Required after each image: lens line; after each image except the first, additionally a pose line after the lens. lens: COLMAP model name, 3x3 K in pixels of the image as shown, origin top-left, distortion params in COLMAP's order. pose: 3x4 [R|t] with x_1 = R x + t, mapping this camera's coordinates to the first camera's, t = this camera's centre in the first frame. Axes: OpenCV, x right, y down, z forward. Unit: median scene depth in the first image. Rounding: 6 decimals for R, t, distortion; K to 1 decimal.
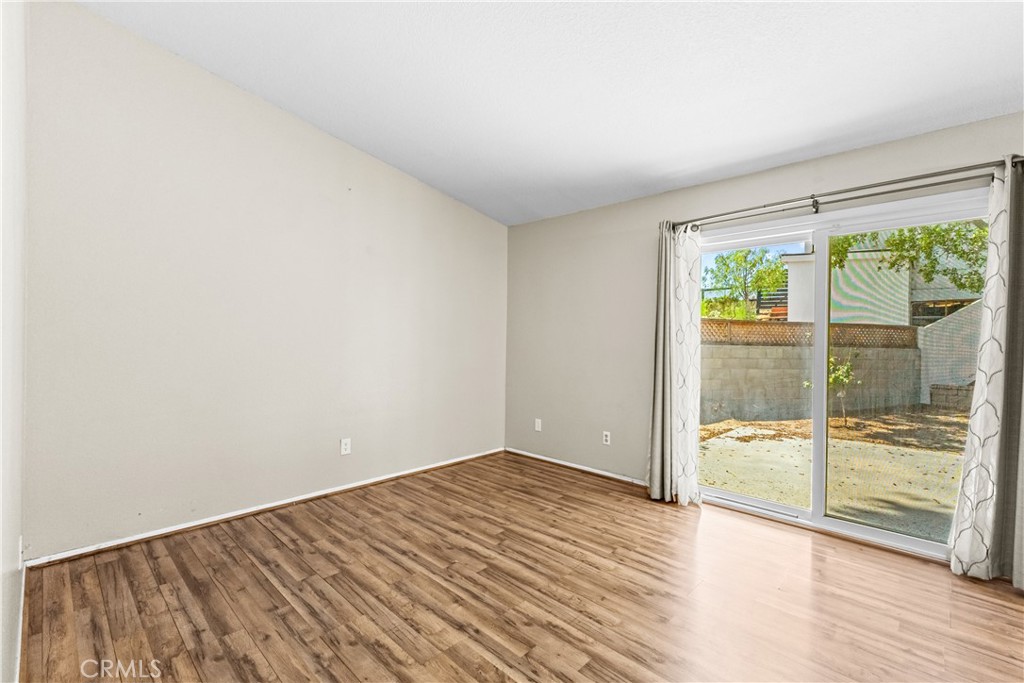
lens RADIAL K [[443.0, 0, 508.3], [0, 443.0, 346.0], [0, 0, 1]] dist [0.000587, -0.001085]
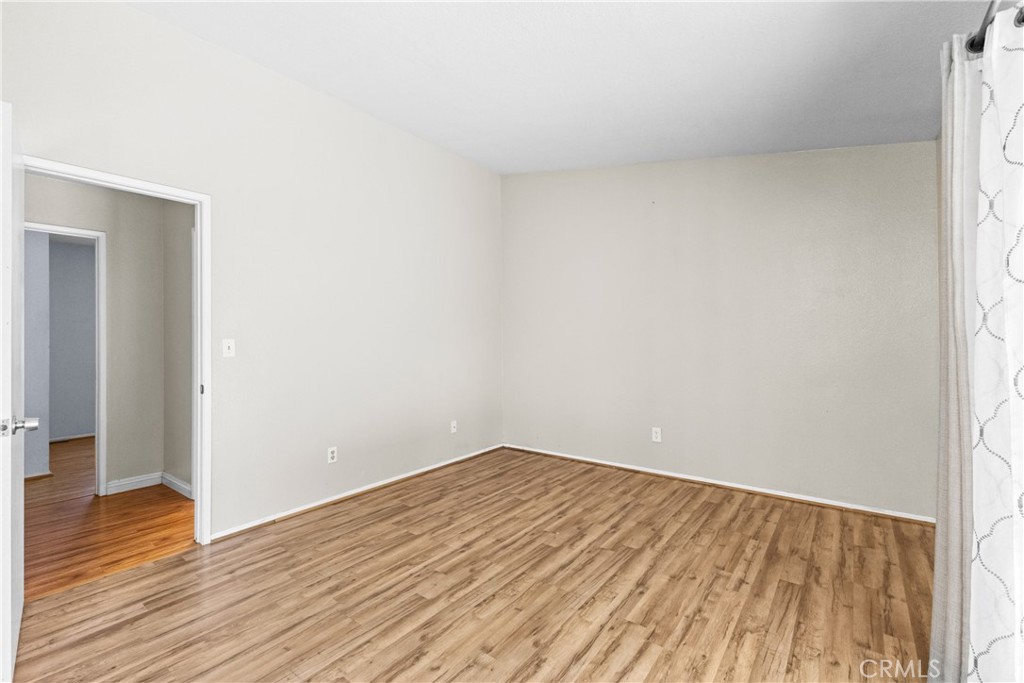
lens RADIAL K [[443.0, 0, 508.1], [0, 443.0, 340.3], [0, 0, 1]] dist [0.000587, -0.001085]
pose [[0.119206, -0.005905, -0.992852, 0.884173], [-0.007855, 0.999945, -0.006890, 0.008900], [0.992838, 0.008620, 0.119153, 0.670411]]
